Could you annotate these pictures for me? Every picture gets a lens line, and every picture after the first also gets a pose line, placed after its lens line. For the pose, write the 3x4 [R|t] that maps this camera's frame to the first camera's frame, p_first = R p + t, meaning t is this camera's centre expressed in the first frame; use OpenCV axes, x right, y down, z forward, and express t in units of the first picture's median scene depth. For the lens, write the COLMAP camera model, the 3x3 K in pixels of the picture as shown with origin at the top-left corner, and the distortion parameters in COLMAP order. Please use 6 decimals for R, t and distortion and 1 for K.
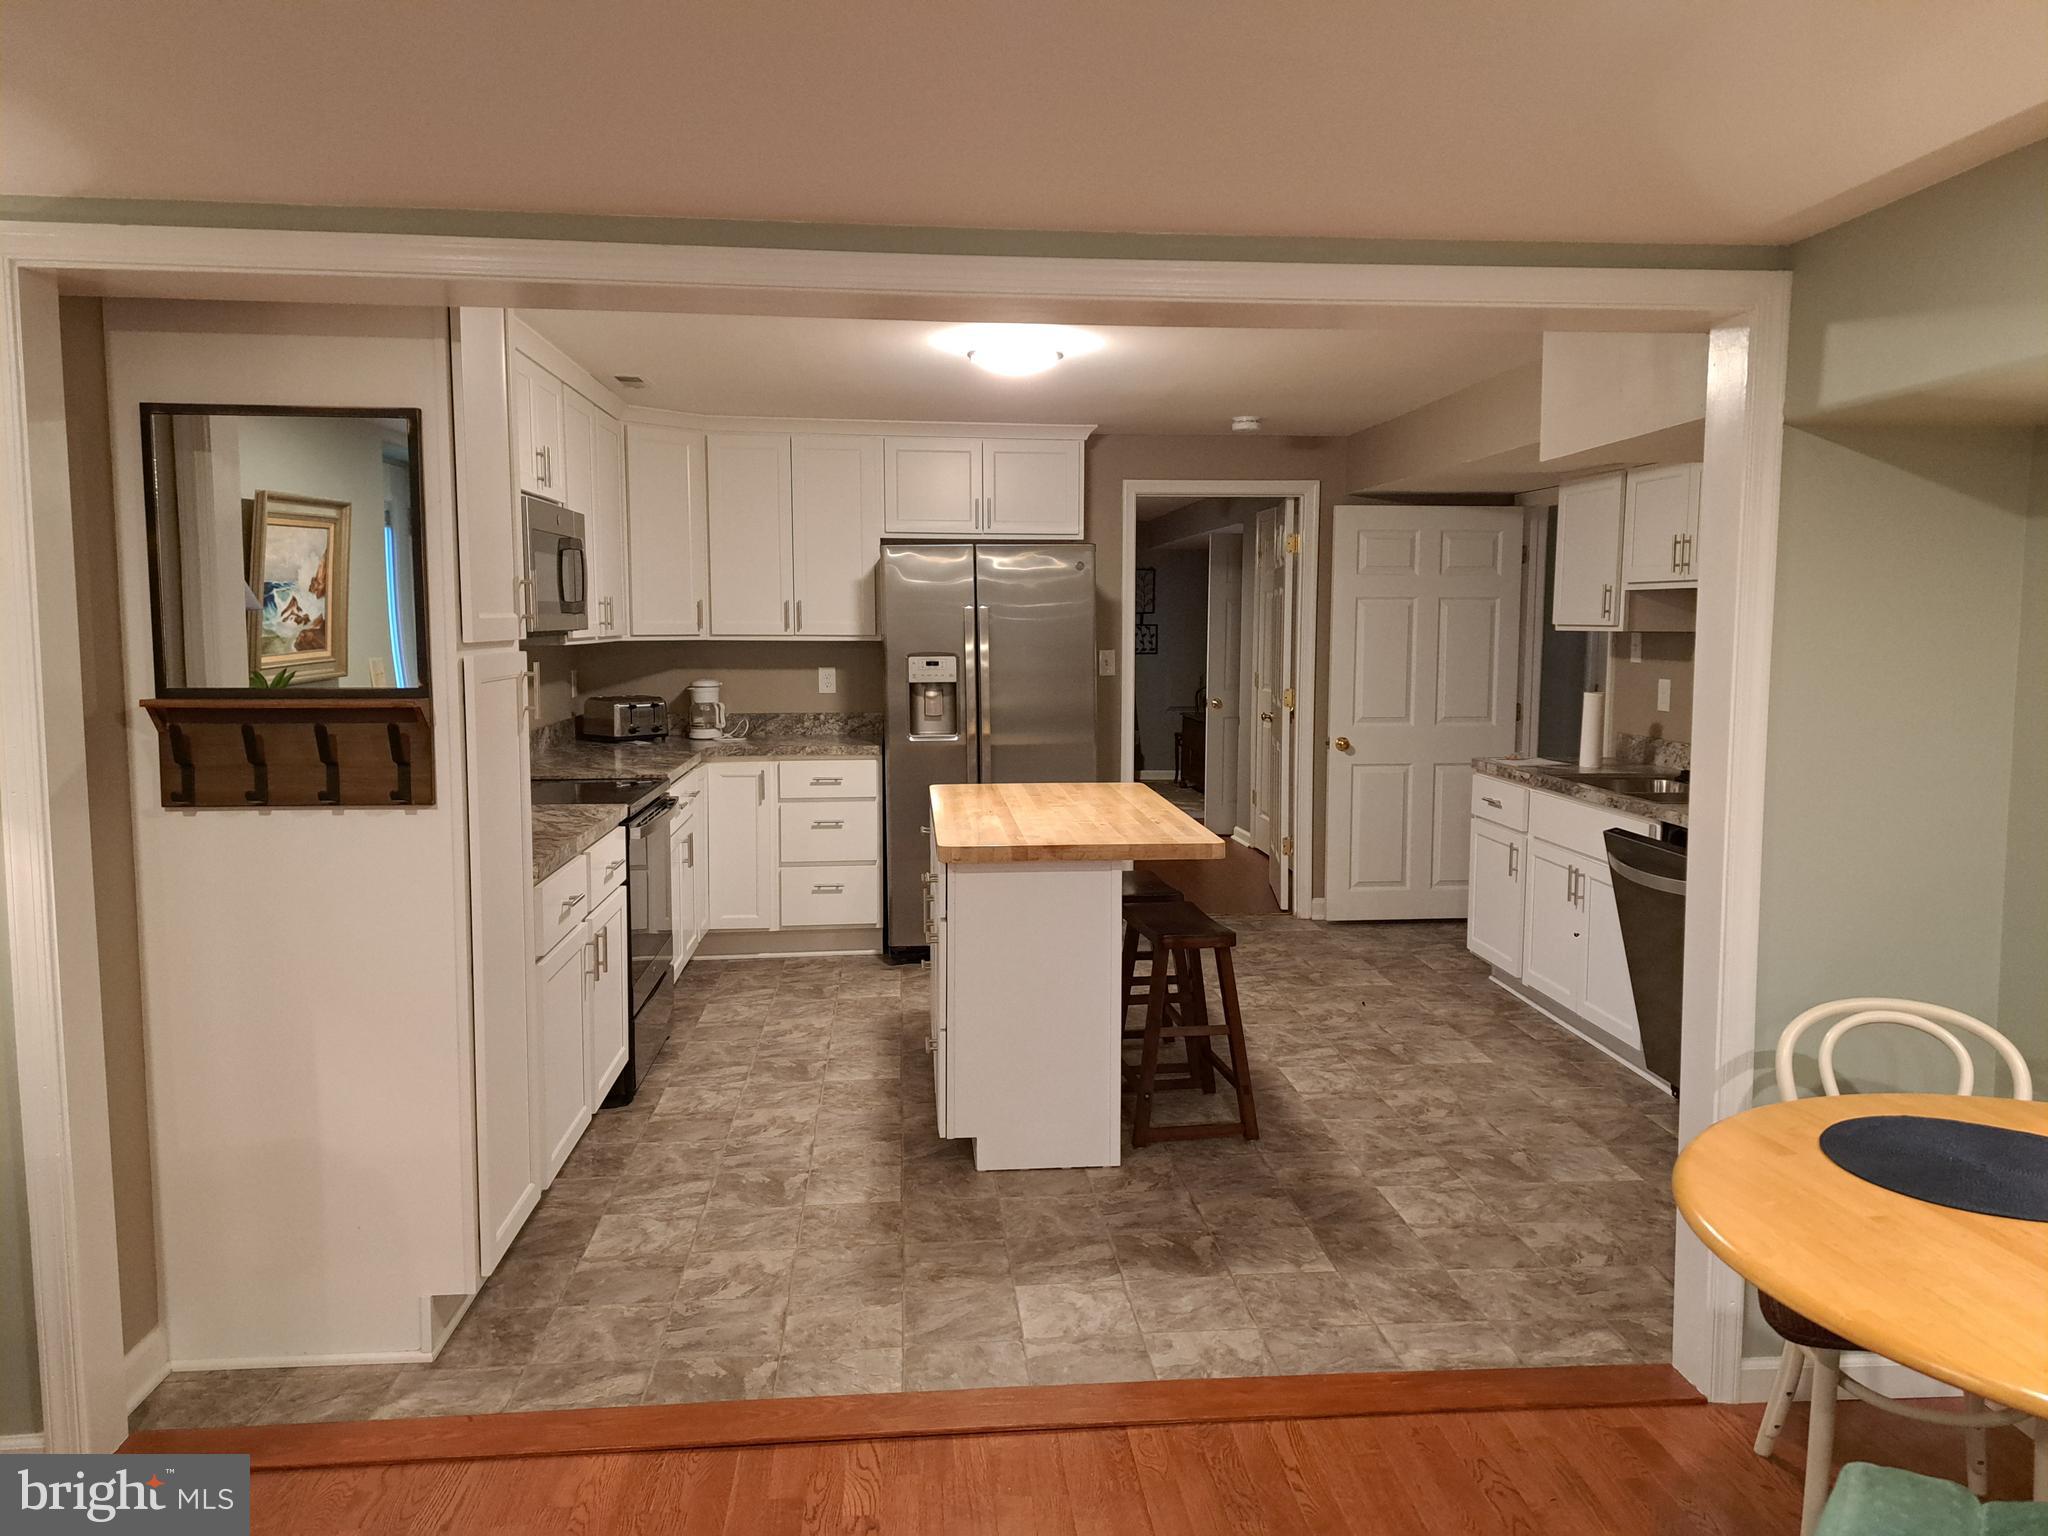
lens RADIAL K [[1479.3, 0, 1028.2], [0, 1479.3, 764.3], [0, 0, 1]] dist [0.069898, -0.073037]
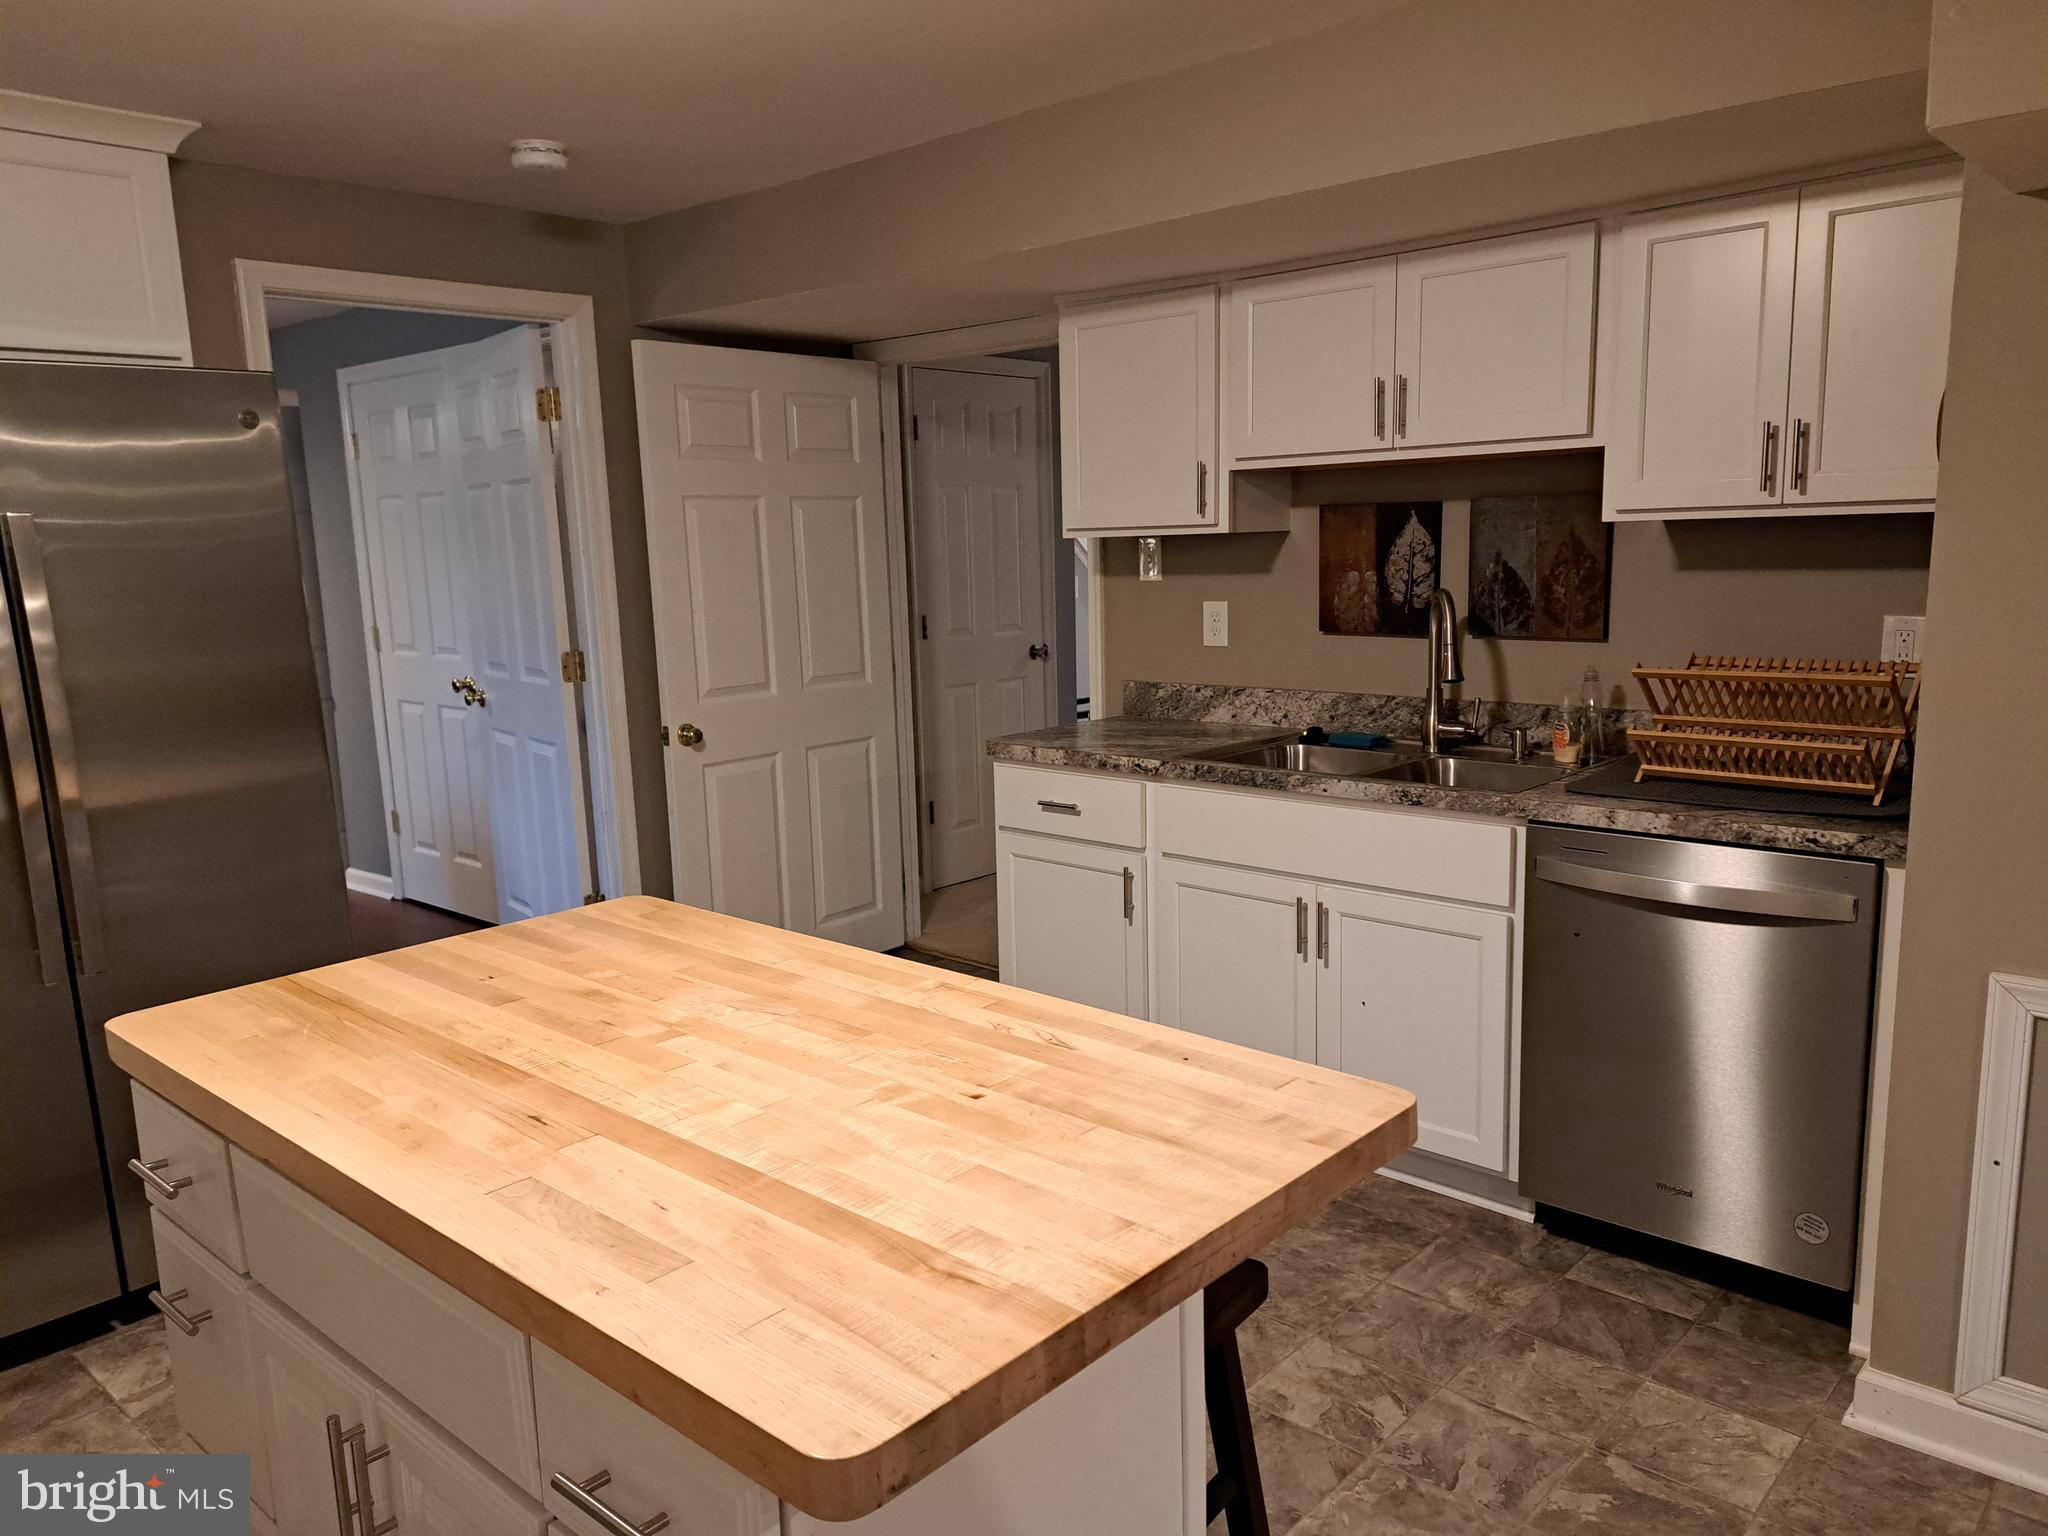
lens RADIAL K [[1468.9, 0, 1032.9], [0, 1468.9, 790.3], [0, 0, 1]] dist [0.058967, -0.056164]
pose [[0.728329, -0.143645, 0.670002, -0.122302], [0.098631, 0.989575, 0.104942, -0.050129], [-0.678092, -0.010349, 0.734904, 0.544117]]
